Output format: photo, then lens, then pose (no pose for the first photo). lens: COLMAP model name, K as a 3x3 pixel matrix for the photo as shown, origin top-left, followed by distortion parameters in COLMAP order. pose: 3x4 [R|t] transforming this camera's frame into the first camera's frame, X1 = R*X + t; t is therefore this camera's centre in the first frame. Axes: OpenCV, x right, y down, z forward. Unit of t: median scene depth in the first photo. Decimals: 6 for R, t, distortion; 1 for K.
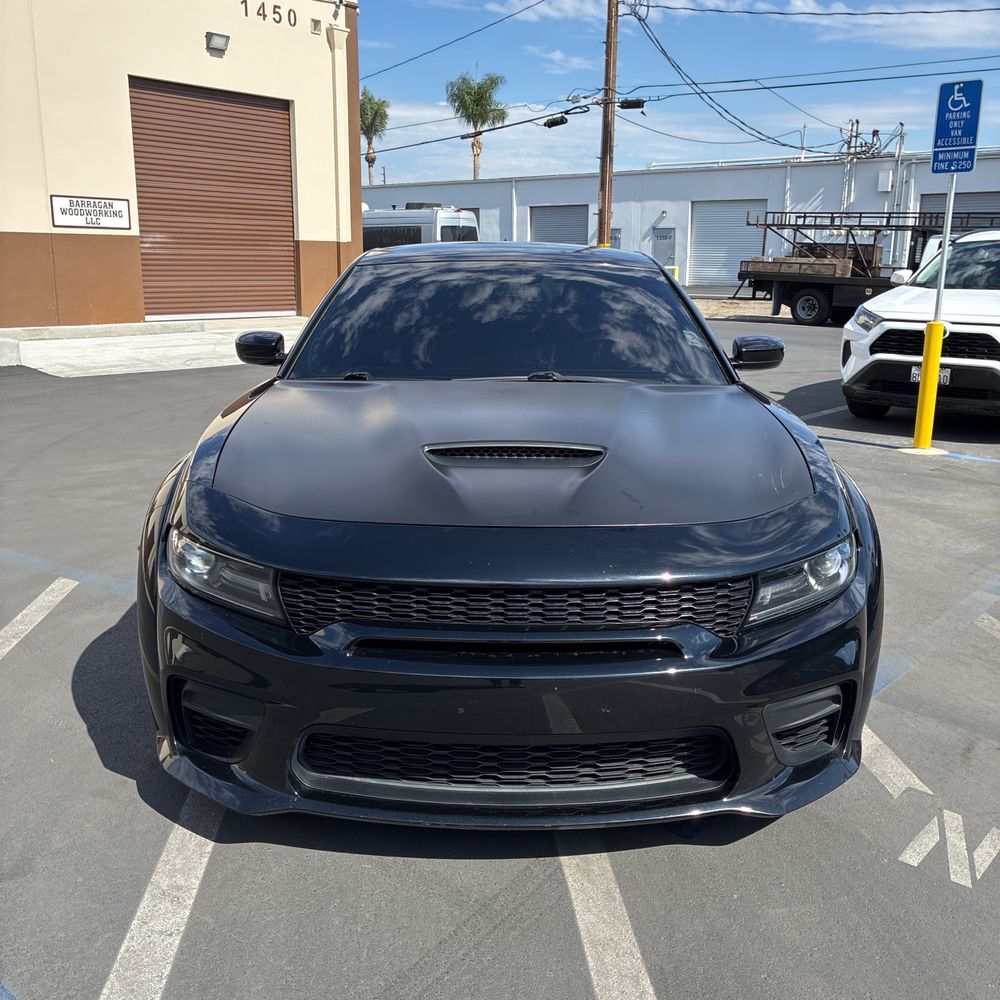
lens RADIAL K [[1005.8, 0, 495.1], [0, 1005.8, 491.9], [0, 0, 1]] dist [0.010834, 0.019970]
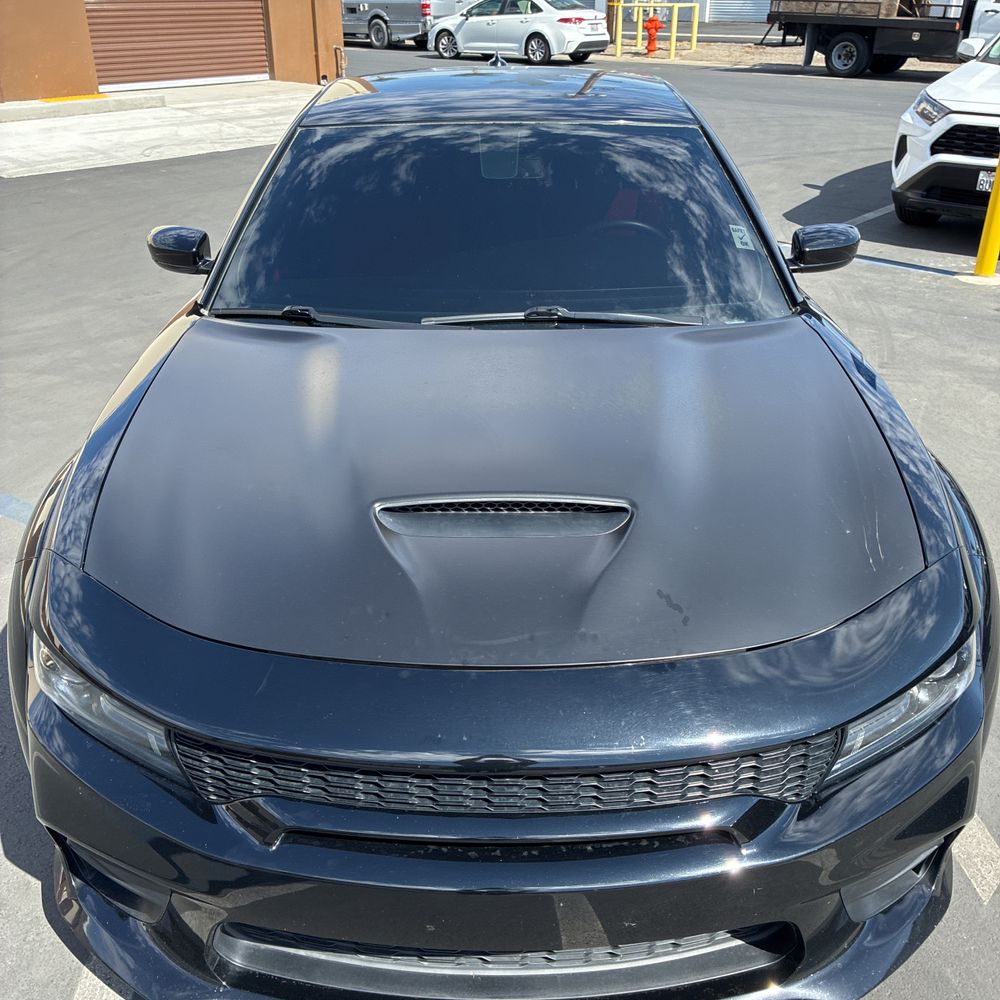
lens RADIAL K [[995.0, 0, 483.9], [0, 995.0, 485.9], [0, 0, 1]] dist [0.040311, -0.027420]
pose [[0.999809, -0.011682, -0.015656, 0.005945], [0.015106, 0.970532, 0.240499, -0.078874], [0.012385, -0.240690, 0.970523, 0.111590]]
